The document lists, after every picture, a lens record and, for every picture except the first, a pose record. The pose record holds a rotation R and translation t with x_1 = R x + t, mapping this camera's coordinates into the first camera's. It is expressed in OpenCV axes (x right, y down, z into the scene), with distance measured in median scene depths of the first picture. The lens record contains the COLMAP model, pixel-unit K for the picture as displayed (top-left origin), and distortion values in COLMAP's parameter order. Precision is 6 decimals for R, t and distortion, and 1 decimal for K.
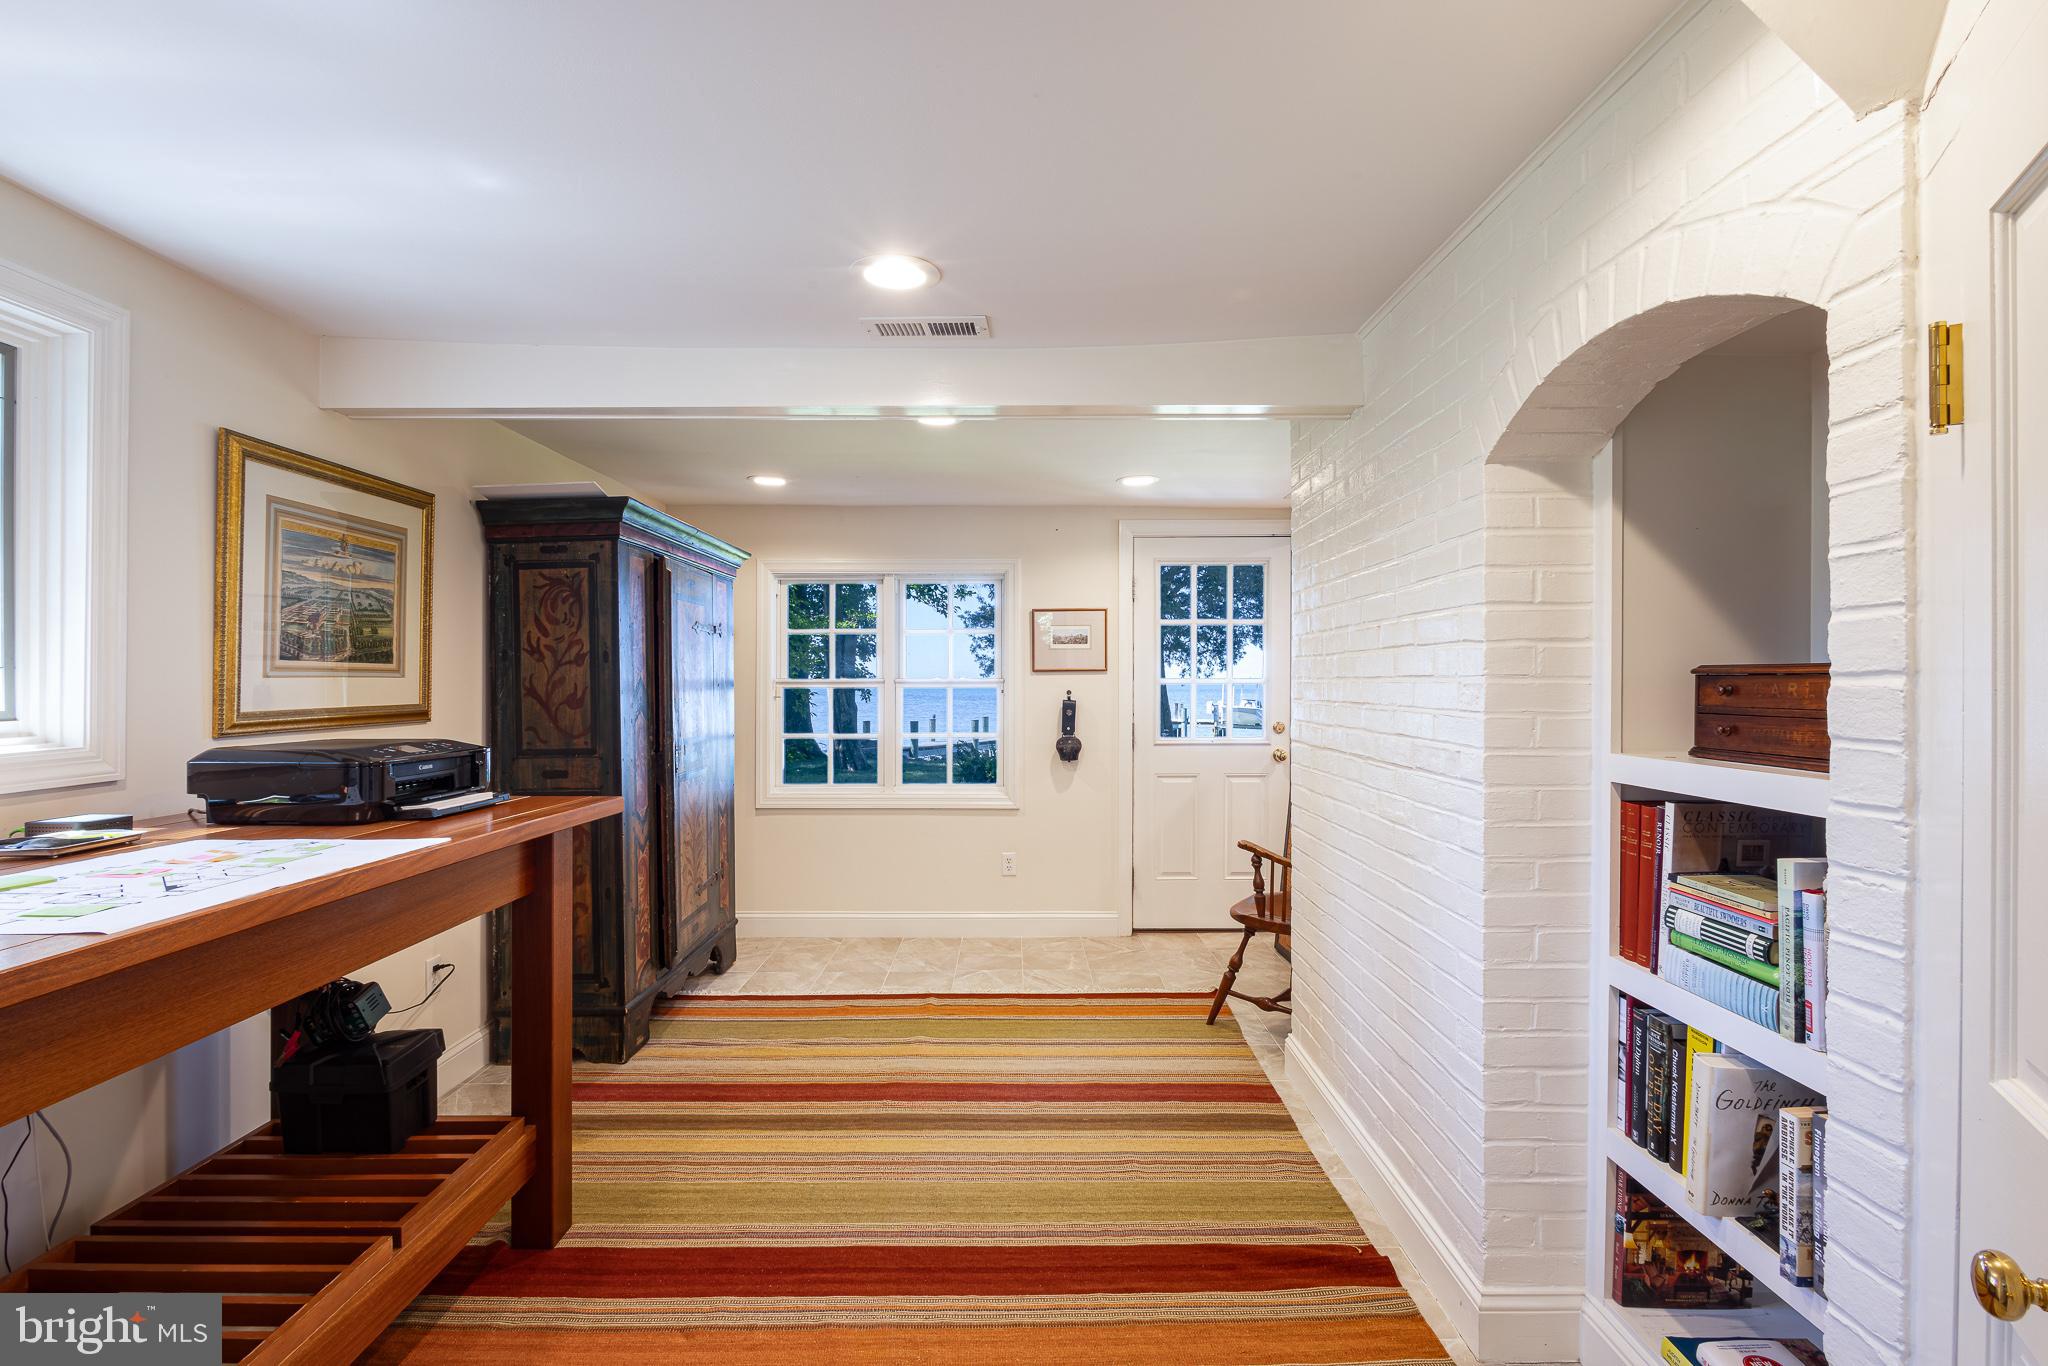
lens RADIAL K [[952.0, 0, 1013.8], [0, 952.0, 672.3], [0, 0, 1]] dist [0.026289, -0.000746]
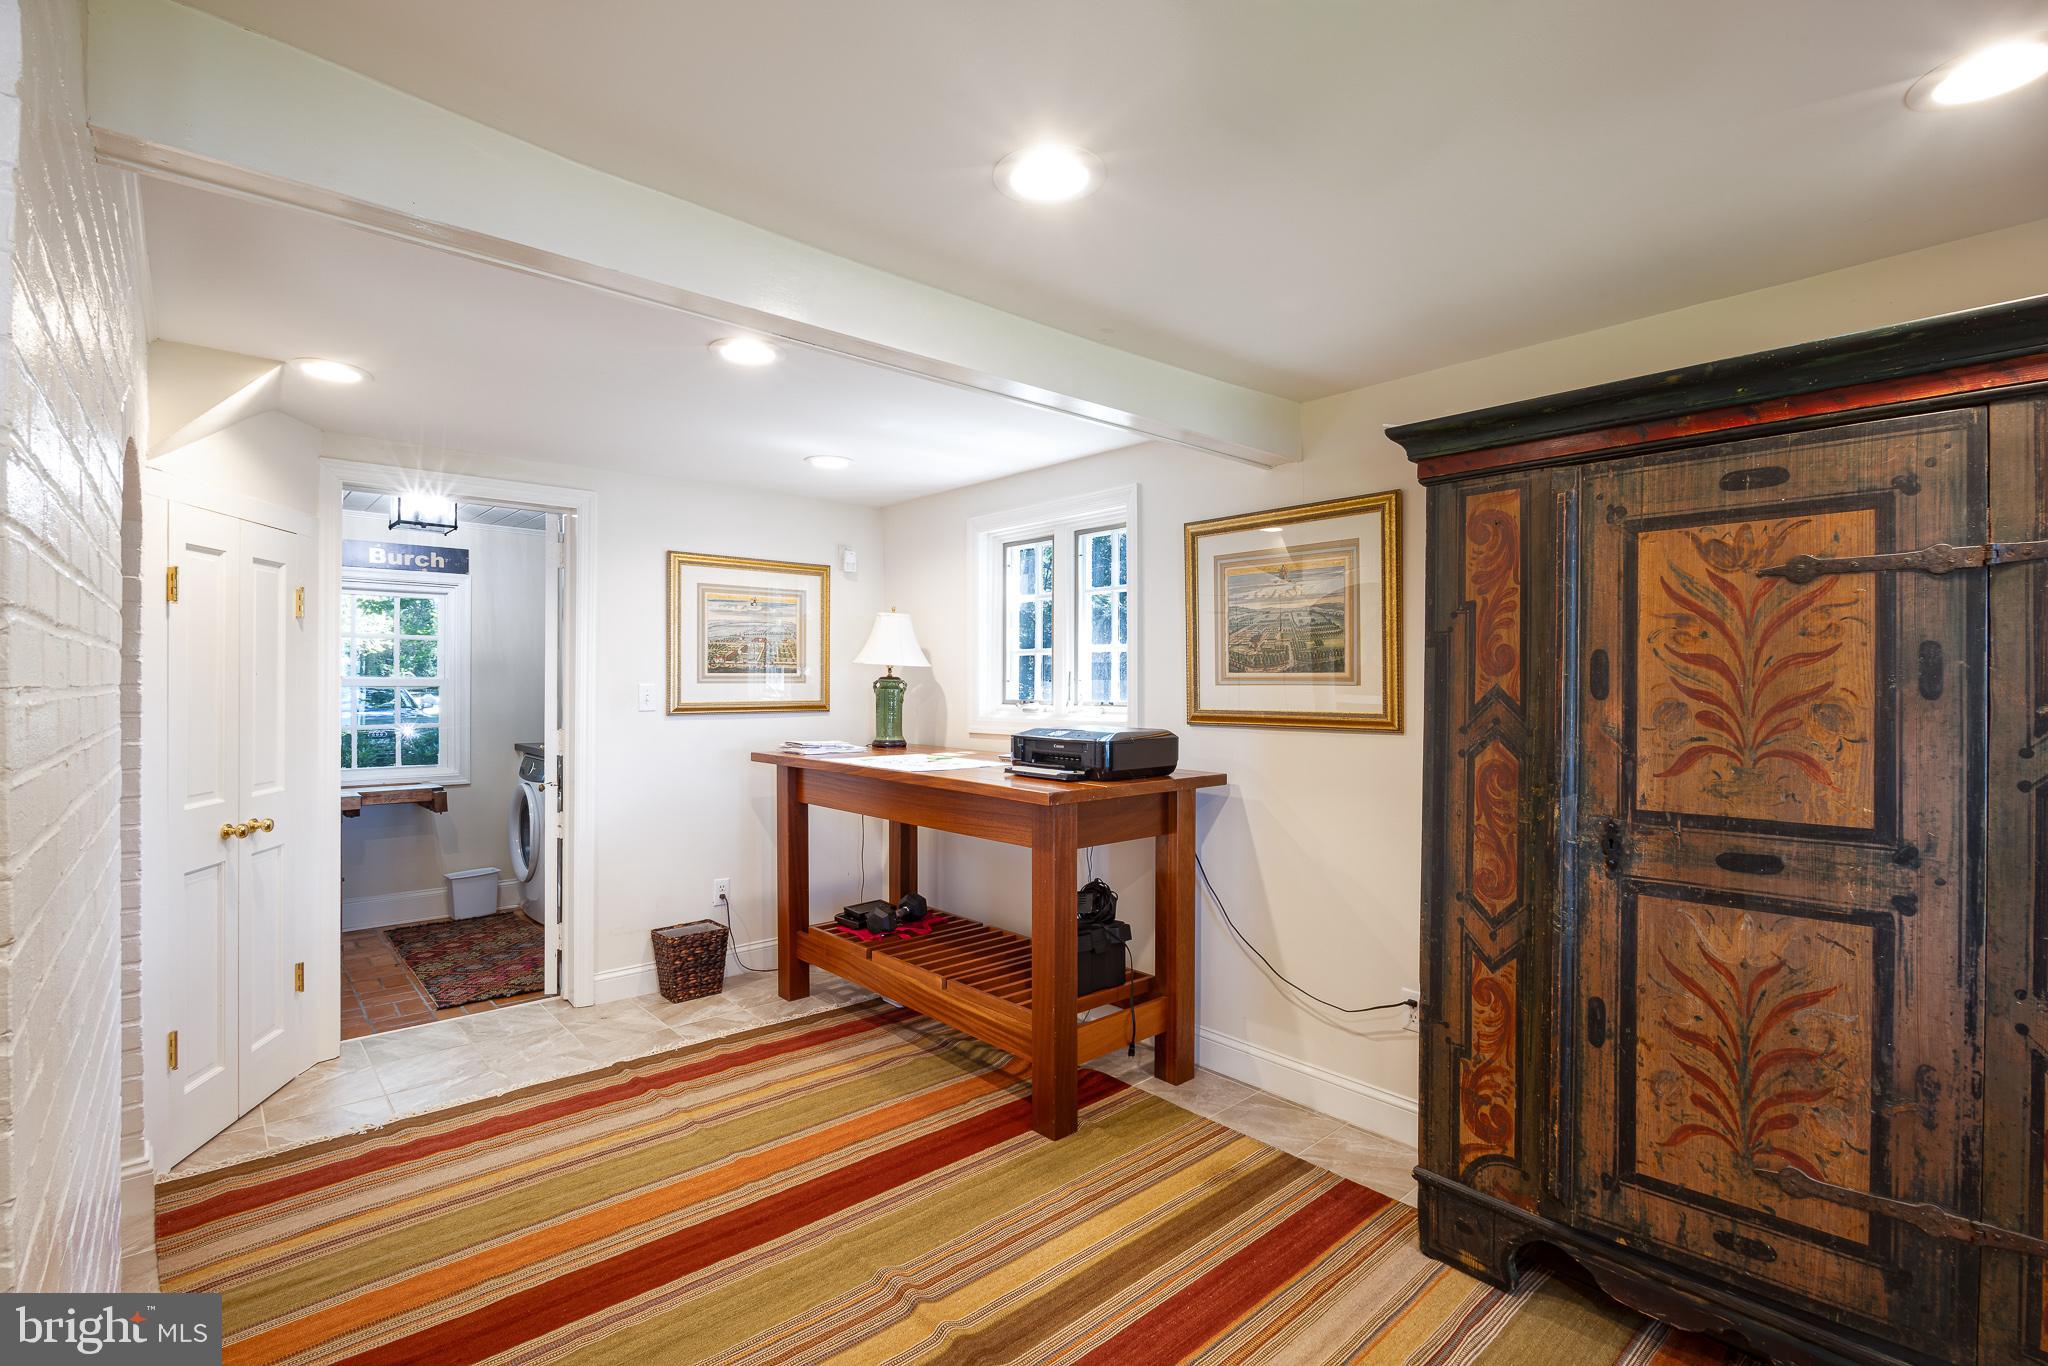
lens RADIAL K [[952.0, 0, 1012.0], [0, 952.0, 681.3], [0, 0, 1]] dist [0.026289, -0.000746]
pose [[-0.749869, -0.002807, -0.661580, 0.391077], [0.002539, 0.999971, -0.007120, 0.008958], [0.661581, -0.007019, -0.749841, 1.954757]]
